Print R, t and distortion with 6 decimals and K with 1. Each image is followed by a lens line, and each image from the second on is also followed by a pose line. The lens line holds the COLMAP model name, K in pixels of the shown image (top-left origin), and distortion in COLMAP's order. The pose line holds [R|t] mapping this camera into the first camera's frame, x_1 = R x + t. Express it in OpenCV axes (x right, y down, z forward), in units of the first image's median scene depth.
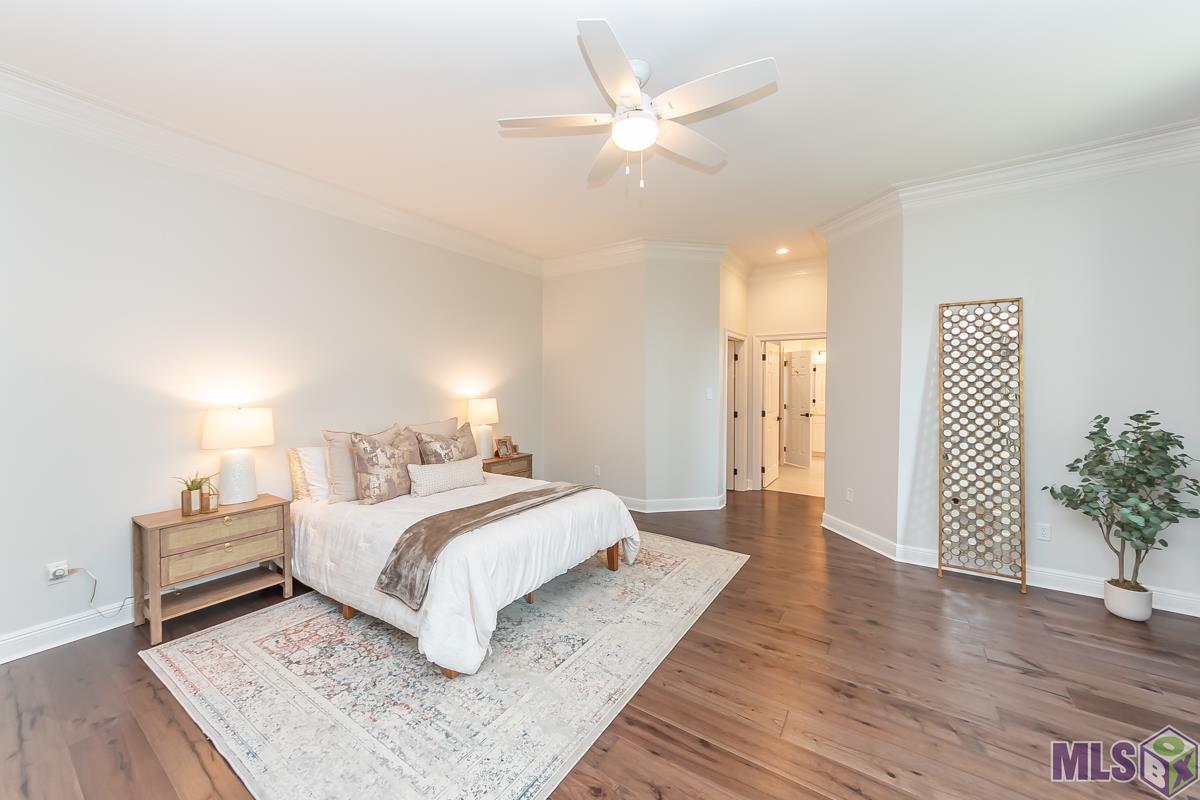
lens RADIAL K [[436.2, 0, 597.6], [0, 436.2, 390.3], [0, 0, 1]] dist [-0.003441, -0.000075]
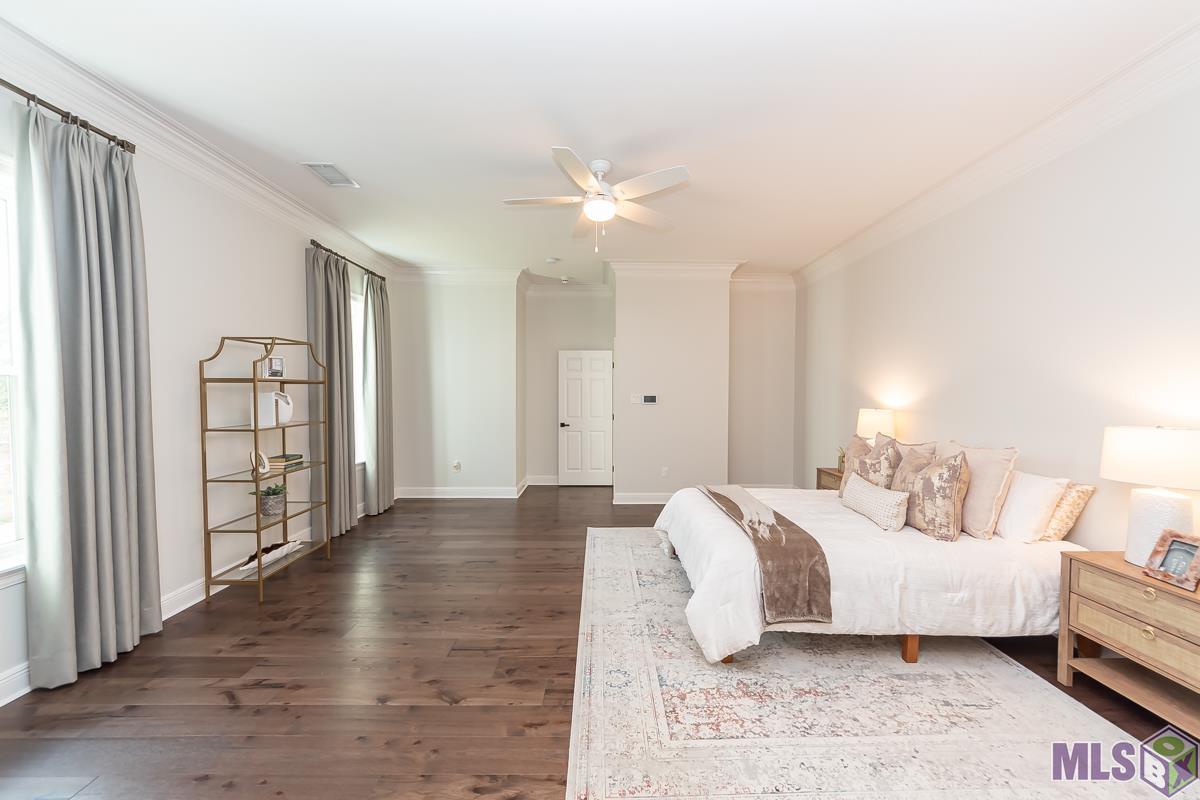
lens RADIAL K [[436.2, 0, 596.0], [0, 436.2, 398.4], [0, 0, 1]] dist [-0.003441, -0.000075]
pose [[-0.833643, 0.001540, -0.552302, 0.671340], [-0.012341, 0.999695, 0.021415, -0.012451], [0.552166, 0.024668, -0.833369, 1.661217]]
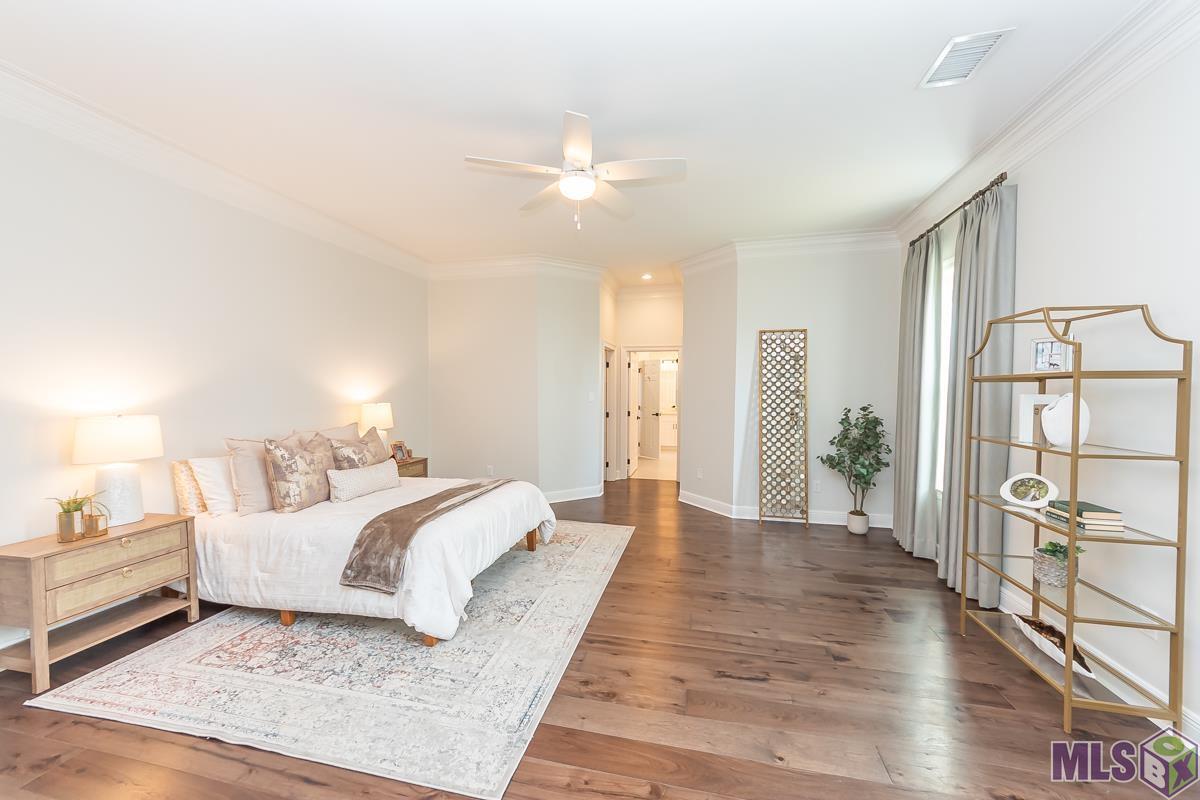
lens RADIAL K [[436.2, 0, 608.3], [0, 436.2, 405.2], [0, 0, 1]] dist [-0.003441, -0.000075]
pose [[0.930588, -0.014615, 0.365777, -0.218800], [0.005733, 0.999662, 0.025358, 0.003086], [-0.366024, -0.021501, 0.930357, -0.151411]]
